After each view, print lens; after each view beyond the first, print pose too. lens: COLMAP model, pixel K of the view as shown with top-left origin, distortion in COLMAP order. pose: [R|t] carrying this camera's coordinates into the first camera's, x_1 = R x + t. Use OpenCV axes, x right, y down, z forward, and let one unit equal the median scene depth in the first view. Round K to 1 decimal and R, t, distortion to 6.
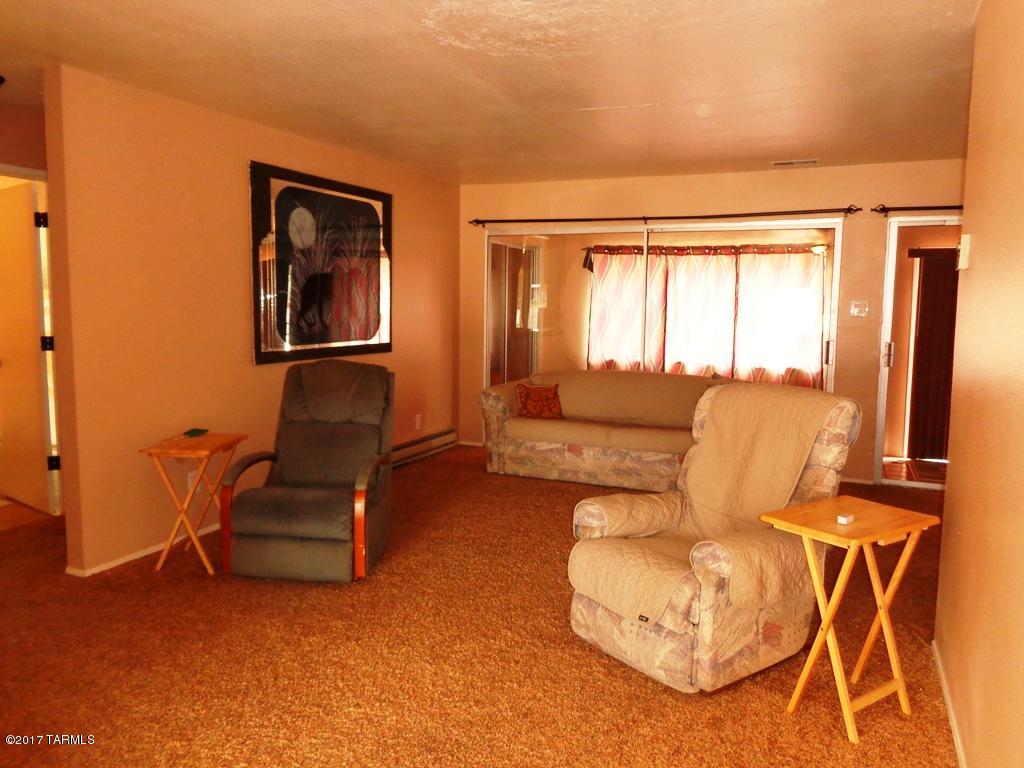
lens RADIAL K [[770.2, 0, 512.0], [0, 770.2, 384.0], [0, 0, 1]] dist [0.002900, 0.002798]
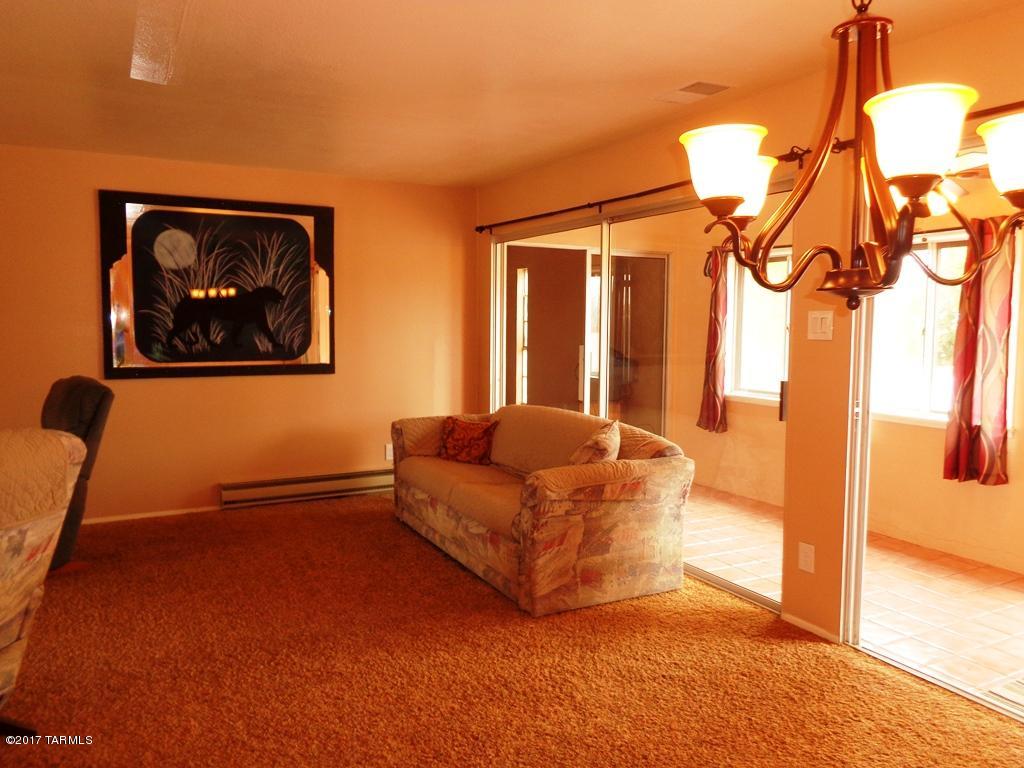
lens RADIAL K [[770.2, 0, 512.0], [0, 770.2, 384.0], [0, 0, 1]] dist [0.002900, 0.002798]
pose [[0.780404, 0.049668, -0.623300, 0.712652], [-0.064146, 0.997940, -0.000792, -0.049177], [0.621977, 0.040600, 0.781982, 0.468554]]
